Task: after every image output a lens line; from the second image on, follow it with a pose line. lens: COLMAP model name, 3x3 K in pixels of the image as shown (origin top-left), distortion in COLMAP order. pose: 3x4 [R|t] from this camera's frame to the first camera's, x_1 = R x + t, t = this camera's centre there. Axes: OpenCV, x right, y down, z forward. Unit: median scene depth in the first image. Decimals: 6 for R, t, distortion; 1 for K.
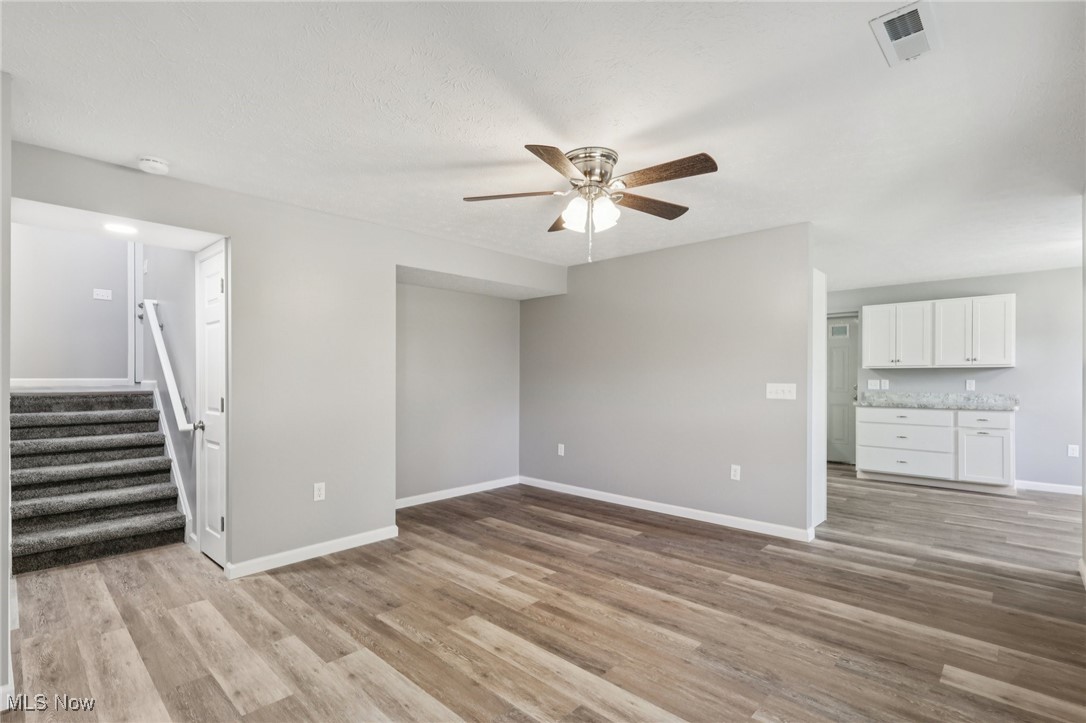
lens RADIAL K [[508.5, 0, 541.2], [0, 508.5, 368.2], [0, 0, 1]] dist [-0.003194, -0.000398]
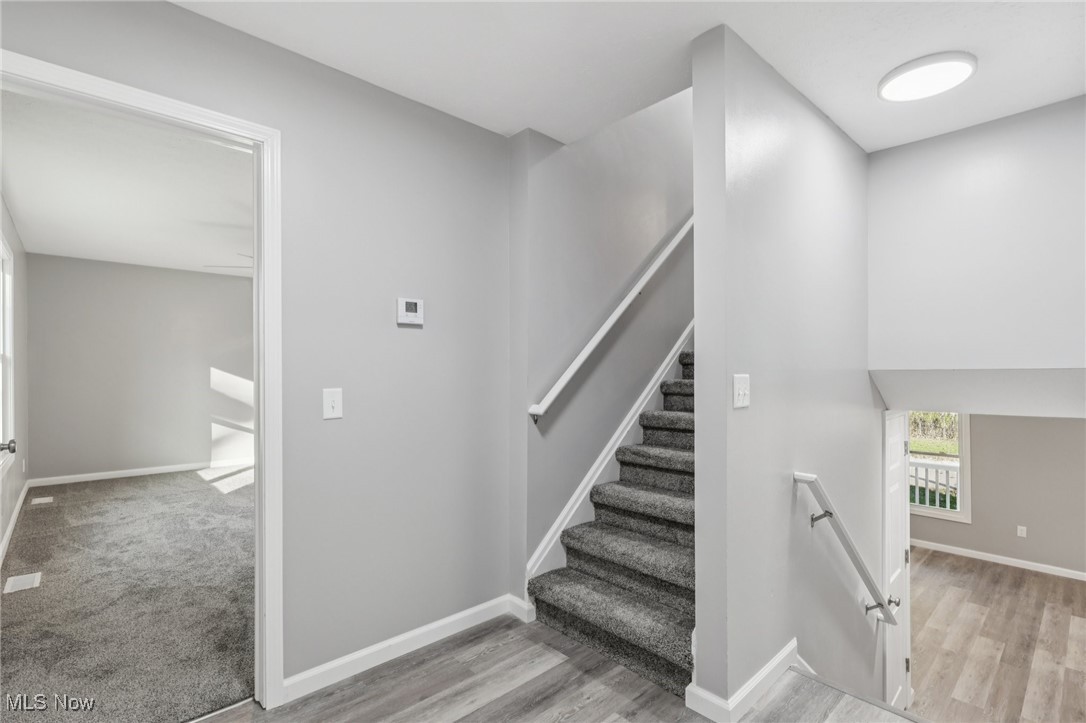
lens RADIAL K [[508.5, 0, 539.8], [0, 508.5, 365.8], [0, 0, 1]] dist [-0.003194, -0.000398]
pose [[0.075083, 0.012527, 0.997099, -1.816409], [-0.004978, 0.999913, -0.012187, -0.327557], [-0.997165, -0.004048, 0.075139, 1.741491]]
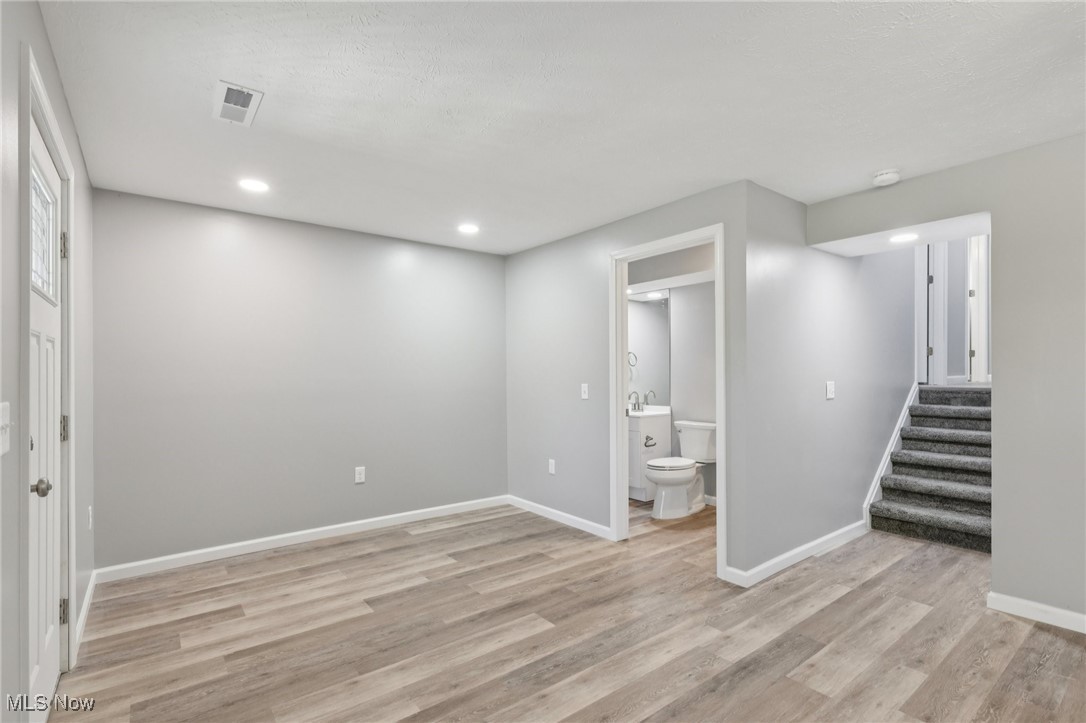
lens RADIAL K [[508.5, 0, 540.3], [0, 508.5, 371.2], [0, 0, 1]] dist [-0.003194, -0.000398]
pose [[-0.157312, -0.005449, -0.987534, 0.359156], [0.021400, 0.999731, -0.008926, 0.004076], [0.987317, -0.022537, -0.157153, 0.382400]]
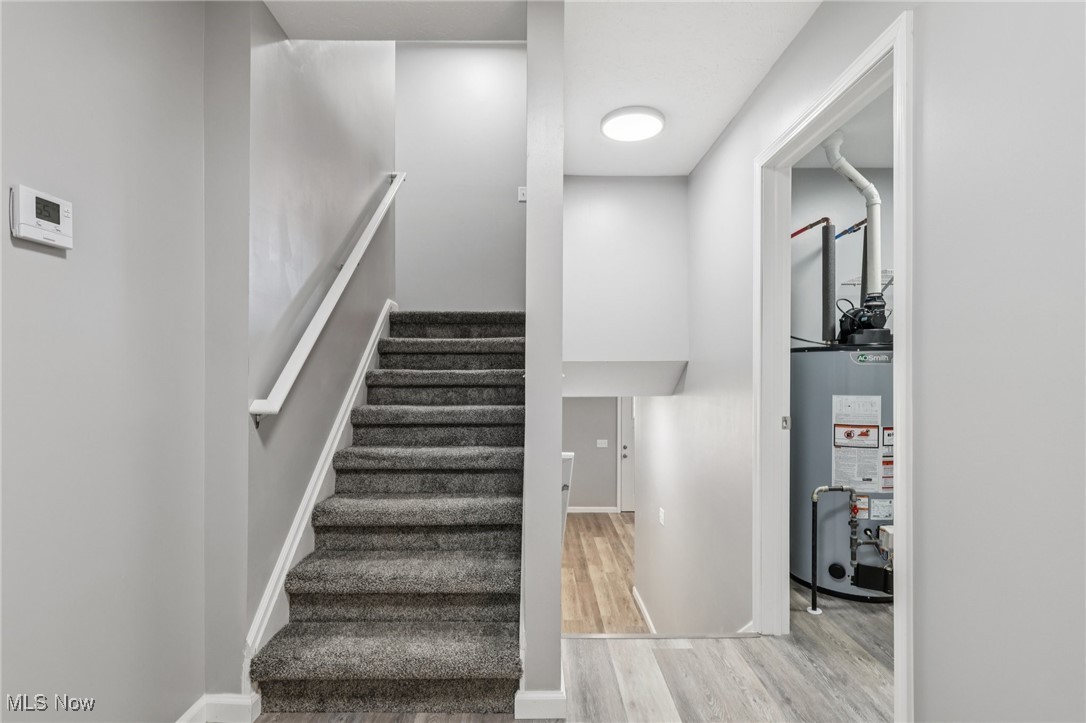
lens RADIAL K [[508.5, 0, 544.7], [0, 508.5, 370.6], [0, 0, 1]] dist [-0.003194, -0.000398]
pose [[-0.698442, 0.000130, 0.715666, -1.614096], [-0.012438, 0.999847, -0.012319, -0.303365], [-0.715558, -0.017505, -0.698334, 1.981751]]
